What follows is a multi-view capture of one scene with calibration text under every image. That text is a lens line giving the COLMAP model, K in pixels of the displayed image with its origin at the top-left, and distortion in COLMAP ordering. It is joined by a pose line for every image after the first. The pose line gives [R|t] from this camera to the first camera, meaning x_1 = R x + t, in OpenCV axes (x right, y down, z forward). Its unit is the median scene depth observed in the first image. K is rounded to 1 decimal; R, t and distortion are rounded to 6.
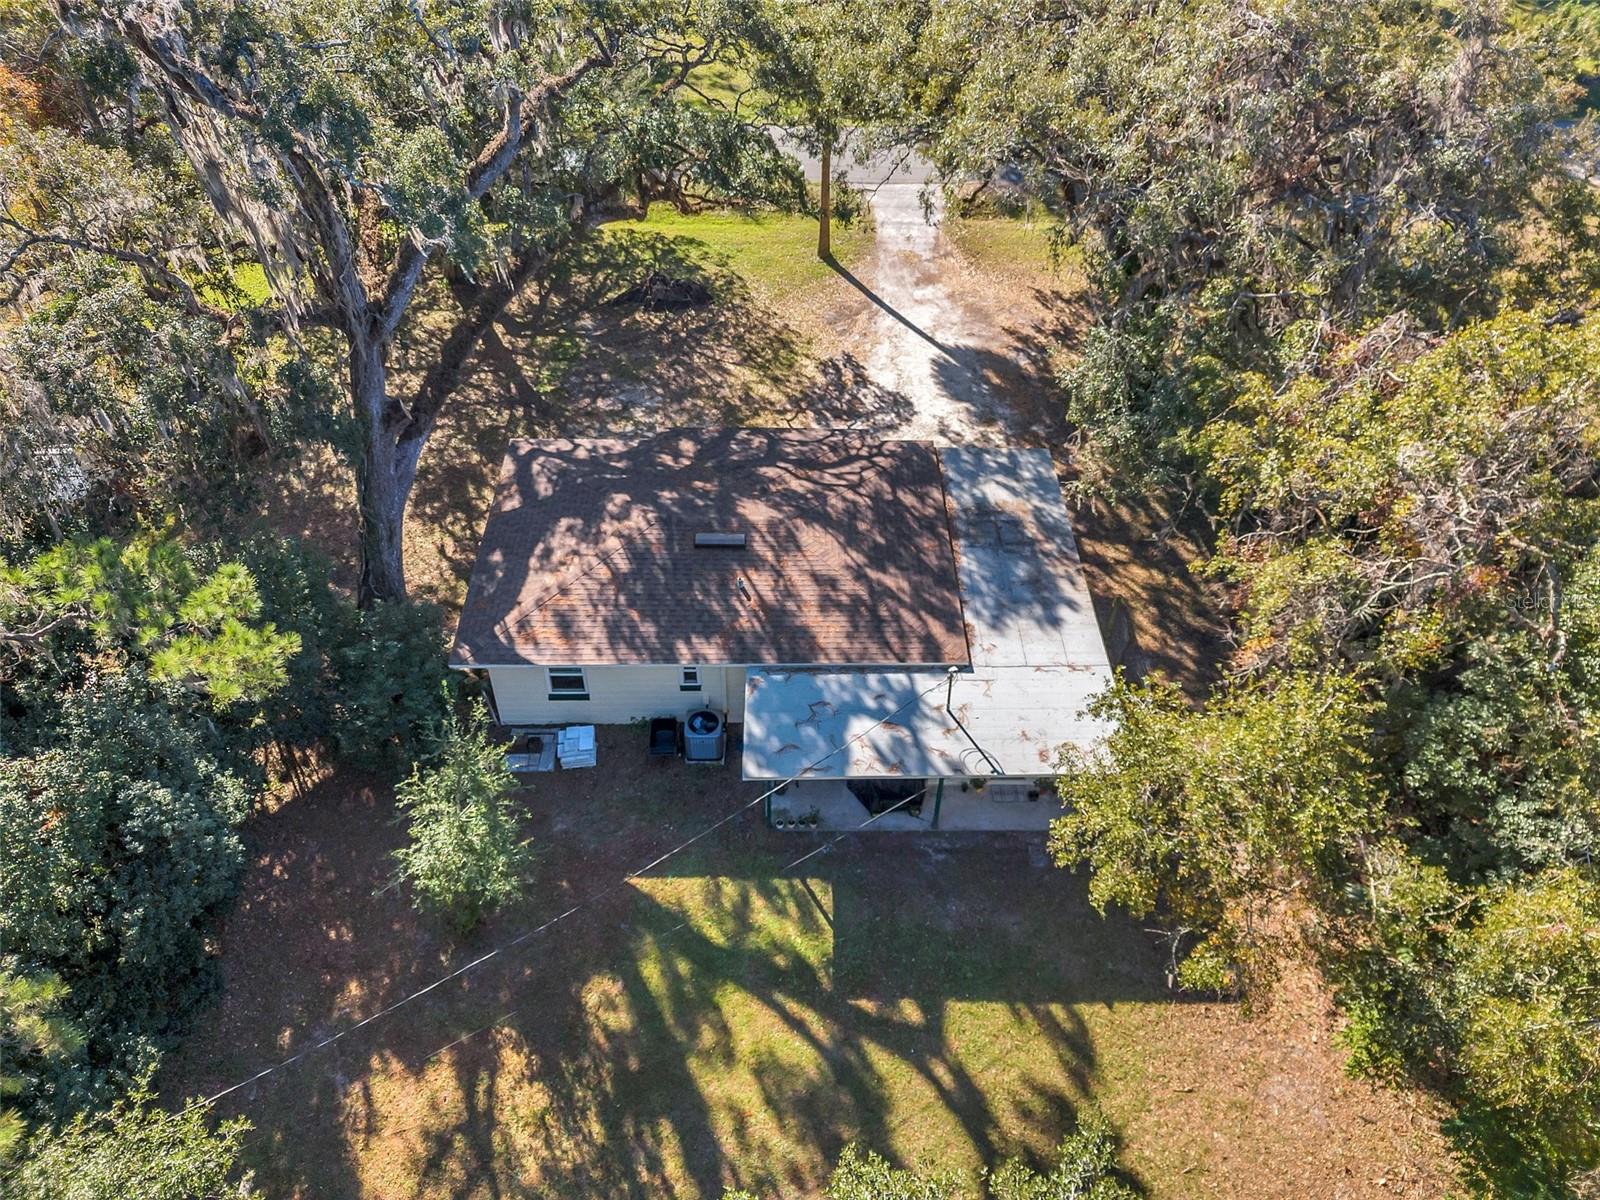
lens RADIAL K [[1193.1, 0, 793.7], [0, 1193.1, 585.1], [0, 0, 1]] dist [0.130119, -0.172694]
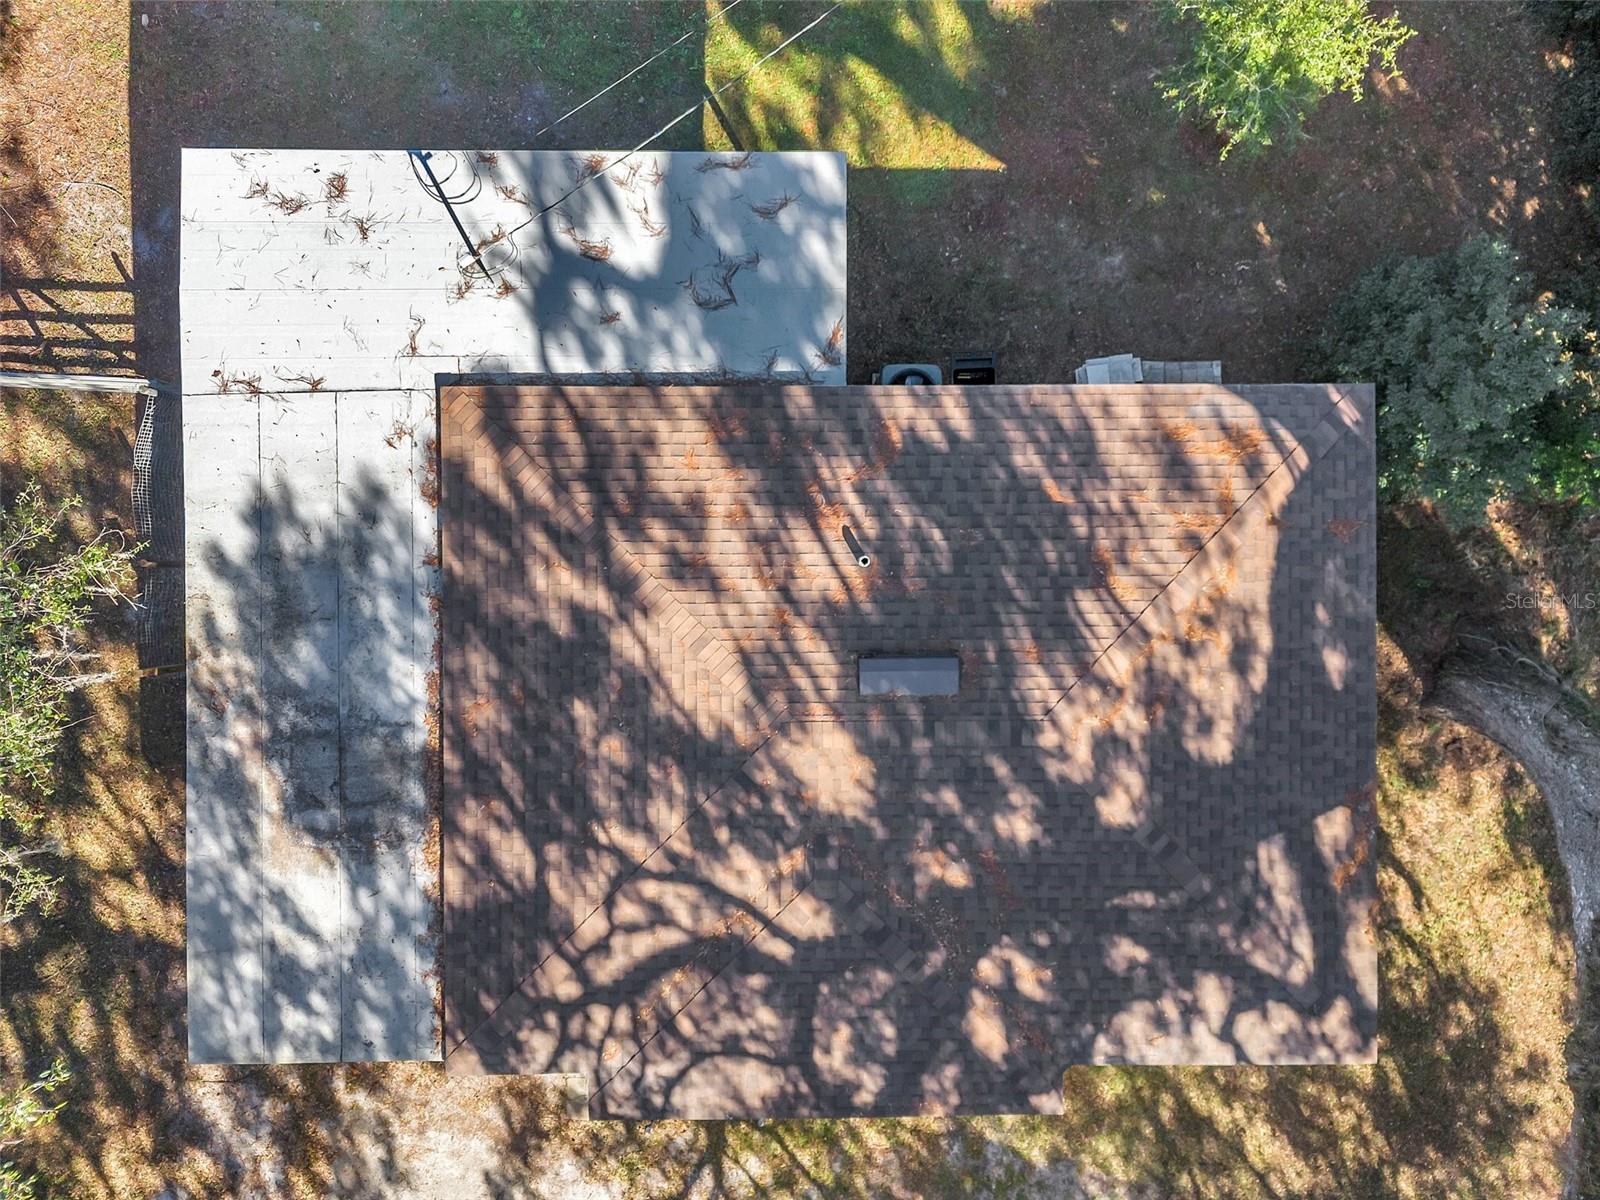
lens RADIAL K [[1210.5, 0, 800.0], [0, 1210.5, 600.0], [0, 0, 1]] dist [0.056595, -0.046407]
pose [[-0.999367, 0.000188, -0.035564, -0.000884], [-0.025857, -0.690429, 0.722937, -0.388457], [-0.024418, 0.723400, 0.689998, 0.648564]]
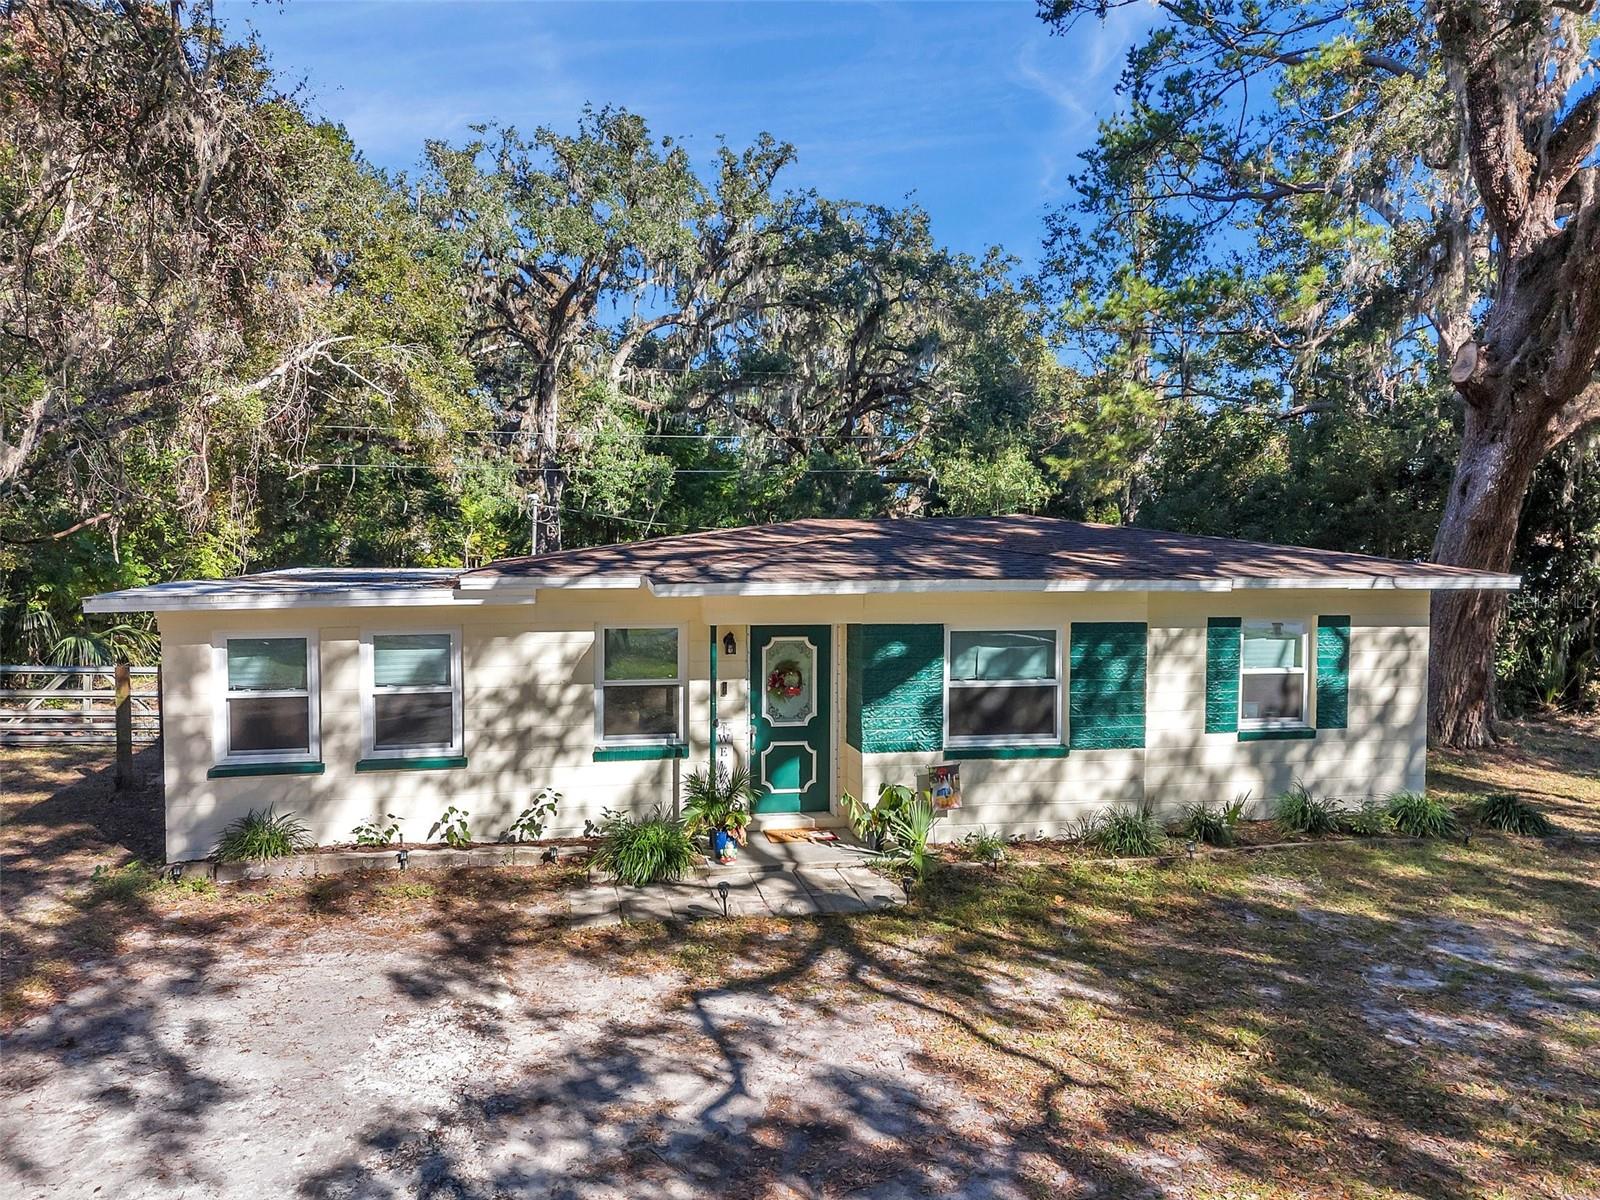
lens RADIAL K [[1210.5, 0, 800.0], [0, 1210.5, 600.0], [0, 0, 1]] dist [0.056595, -0.046407]
pose [[-0.978868, -0.005088, -0.204429, 0.102571], [-0.149148, 0.701687, 0.696700, -0.431863], [0.139900, 0.712467, -0.687618, 1.466617]]
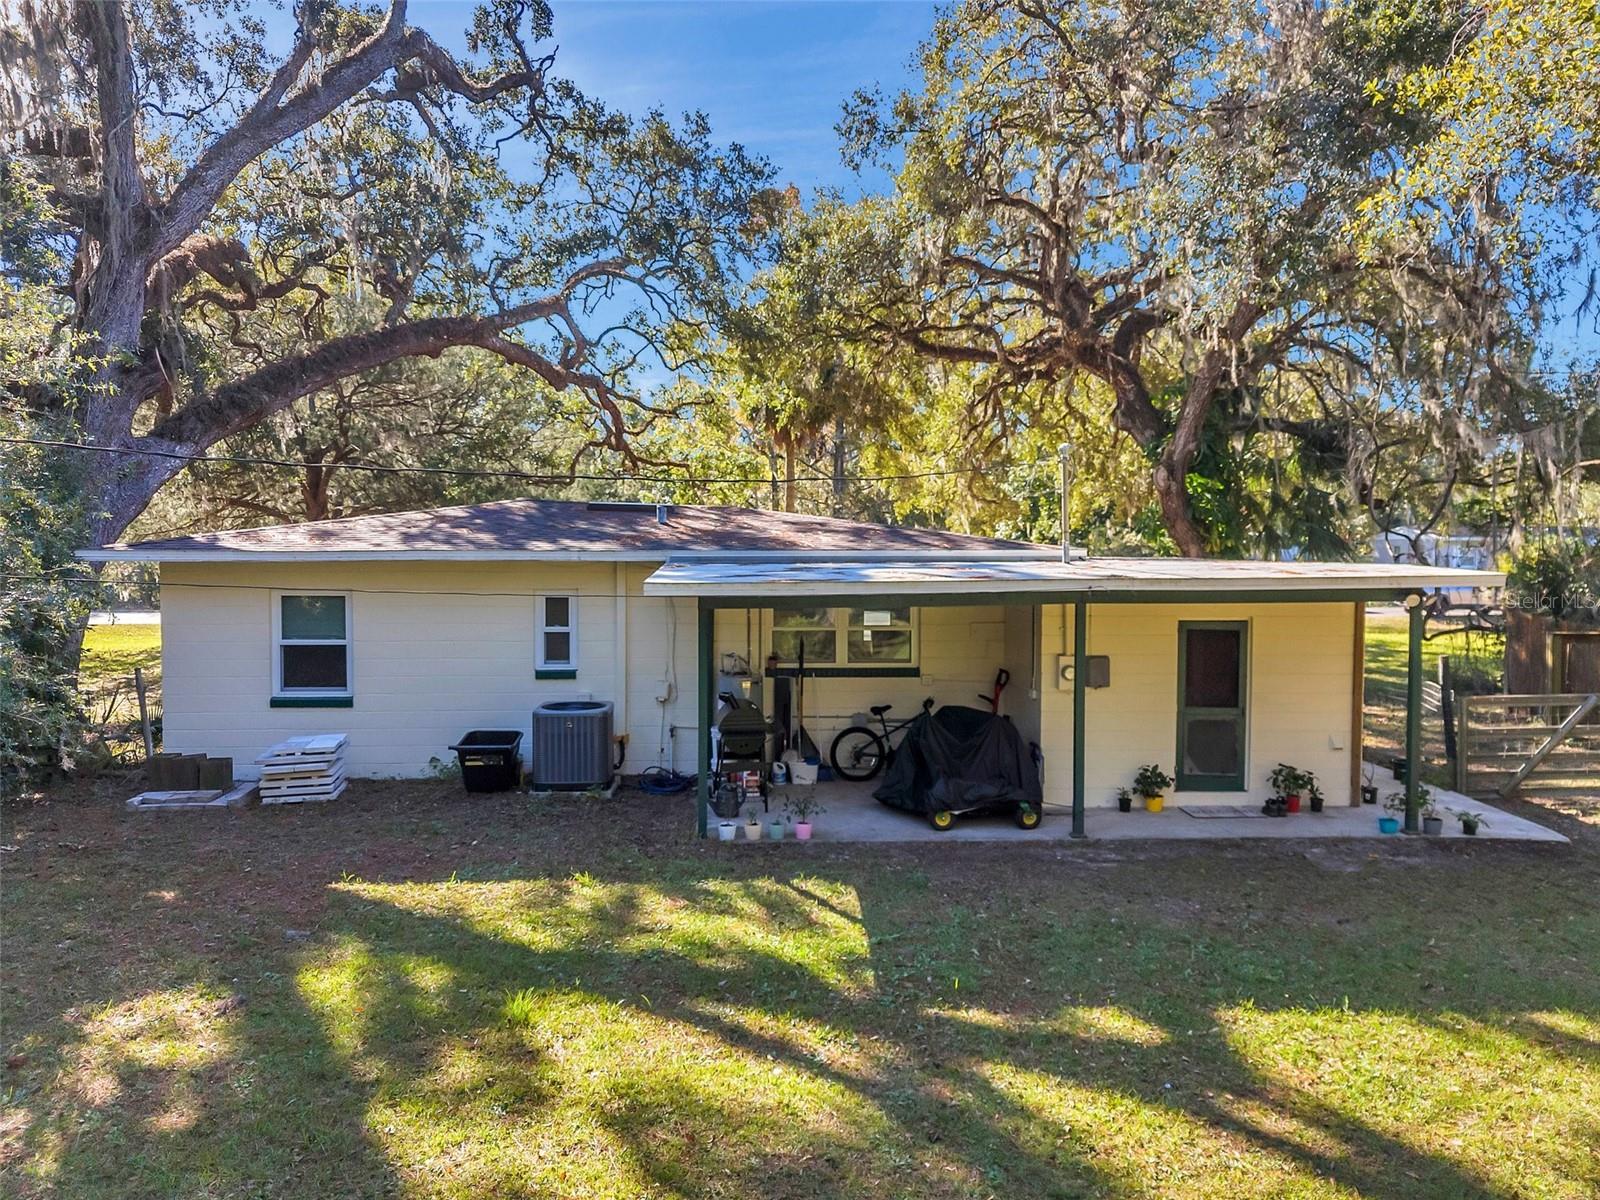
lens RADIAL K [[1215.8, 0, 800.0], [0, 1215.8, 600.0], [0, 0, 1]] dist [0.060356, -0.051044]
pose [[0.999426, -0.014554, 0.030590, 0.002883], [0.030718, 0.770039, -0.637257, 0.398737], [-0.014280, 0.637831, 0.770044, 0.577882]]
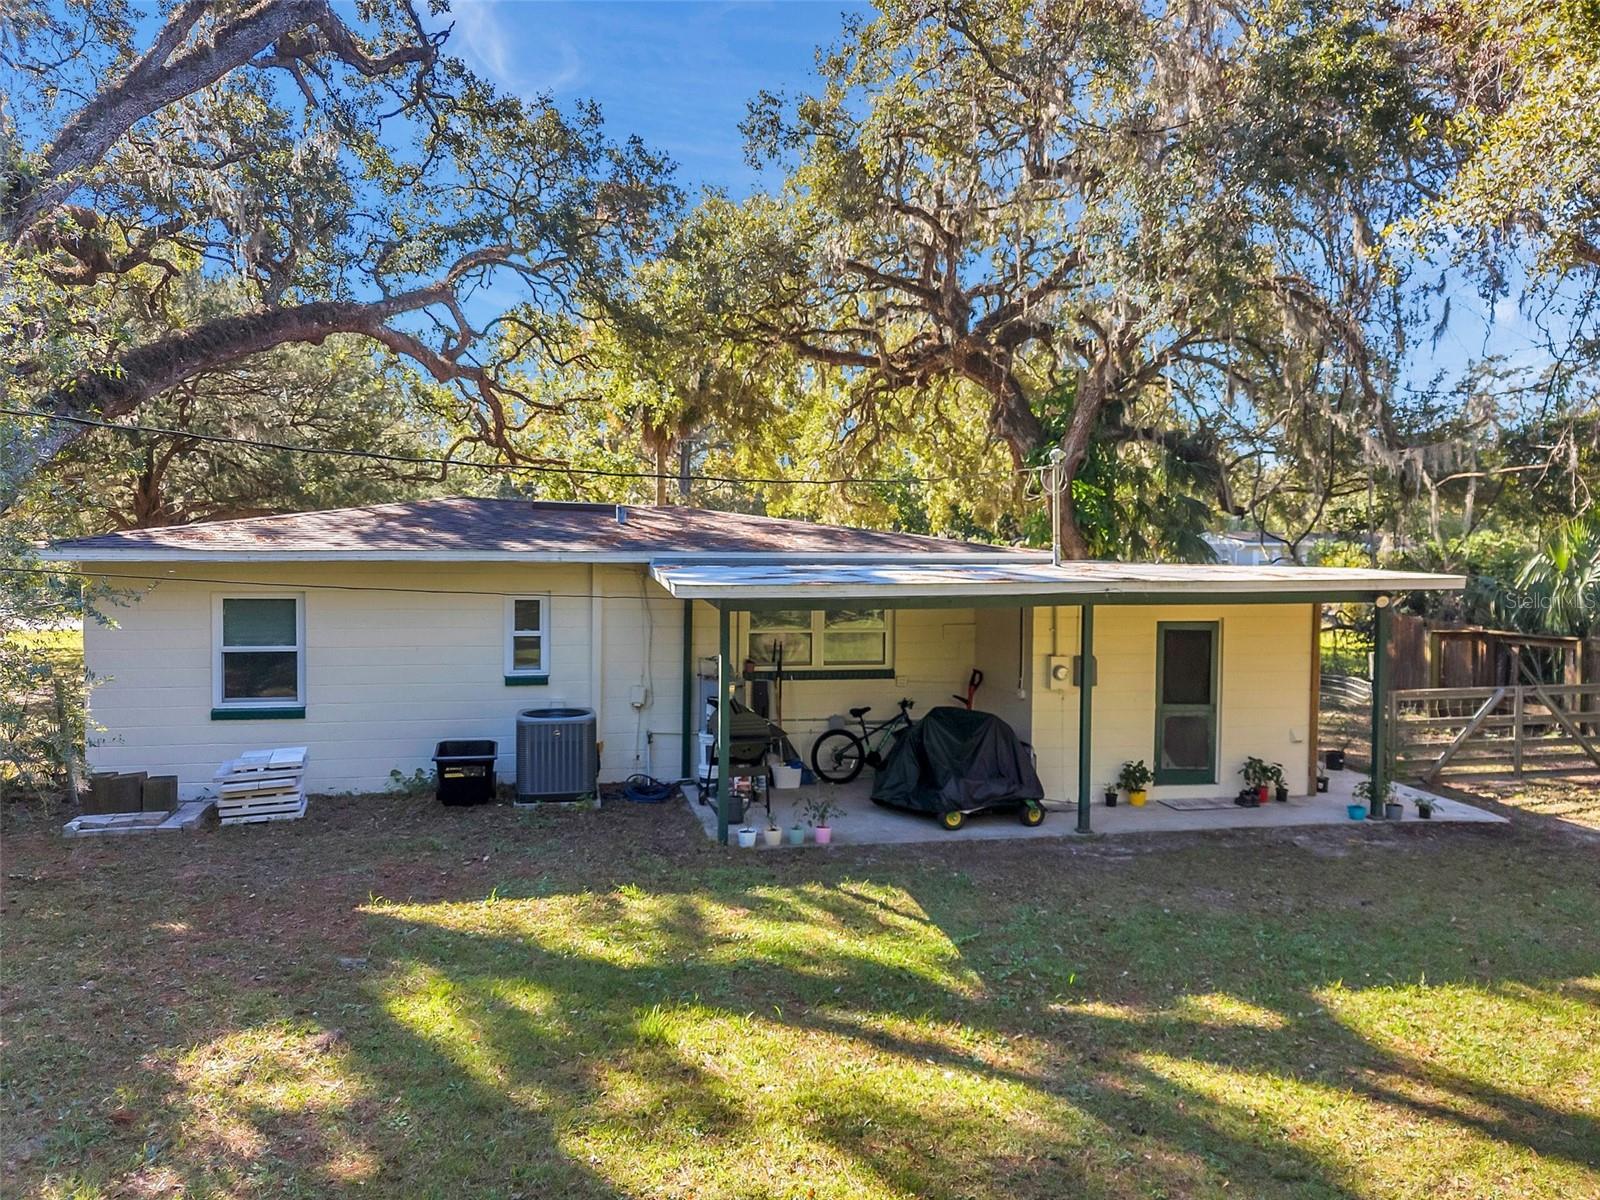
lens RADIAL K [[1223.9, 0, 802.3], [0, 1223.9, 599.6], [0, 0, 1]] dist [0.065287, -0.057710]
pose [[0.981613, -0.015918, 0.190217, -0.070782], [0.133718, 0.768481, -0.625745, 0.392323], [-0.136218, 0.639675, 0.756479, 0.583895]]
